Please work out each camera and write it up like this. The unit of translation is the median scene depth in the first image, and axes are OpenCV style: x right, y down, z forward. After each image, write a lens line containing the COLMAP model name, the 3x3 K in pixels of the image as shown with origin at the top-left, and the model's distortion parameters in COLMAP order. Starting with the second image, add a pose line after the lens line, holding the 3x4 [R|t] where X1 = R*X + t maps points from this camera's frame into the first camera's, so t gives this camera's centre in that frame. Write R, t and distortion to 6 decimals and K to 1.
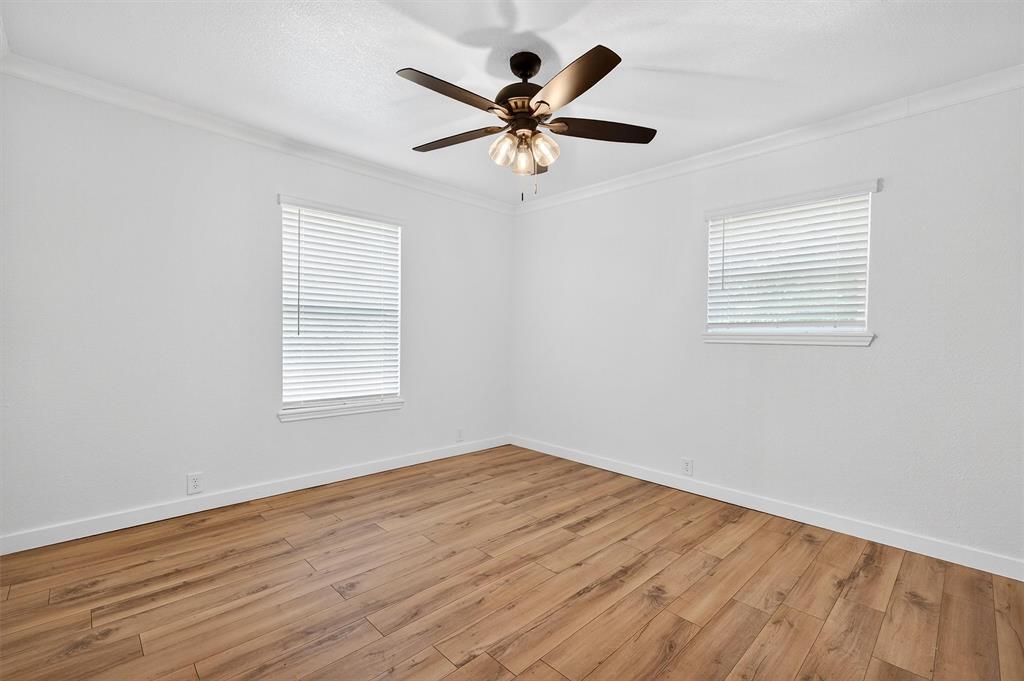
lens RADIAL K [[431.4, 0, 499.6], [0, 431.4, 338.4], [0, 0, 1]] dist [0.000104, -0.000005]
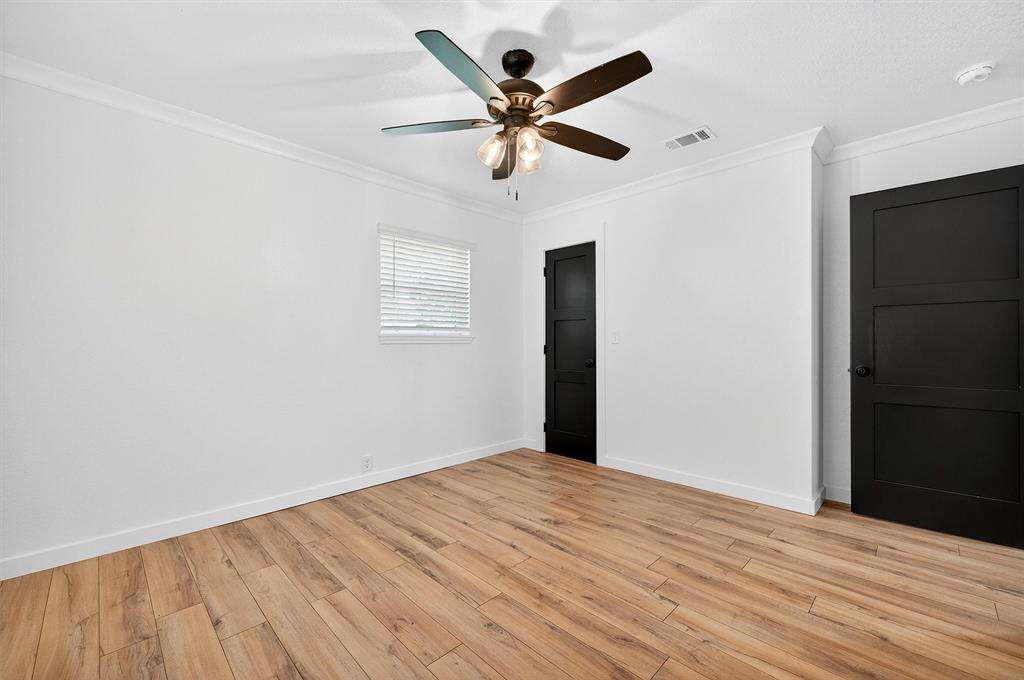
lens RADIAL K [[431.4, 0, 499.6], [0, 431.4, 337.9], [0, 0, 1]] dist [0.000104, -0.000005]
pose [[-0.009212, -0.010407, 0.999903, -0.783979], [0.005183, 0.999932, 0.010455, -0.019257], [-0.999944, 0.005279, -0.009158, 0.891567]]
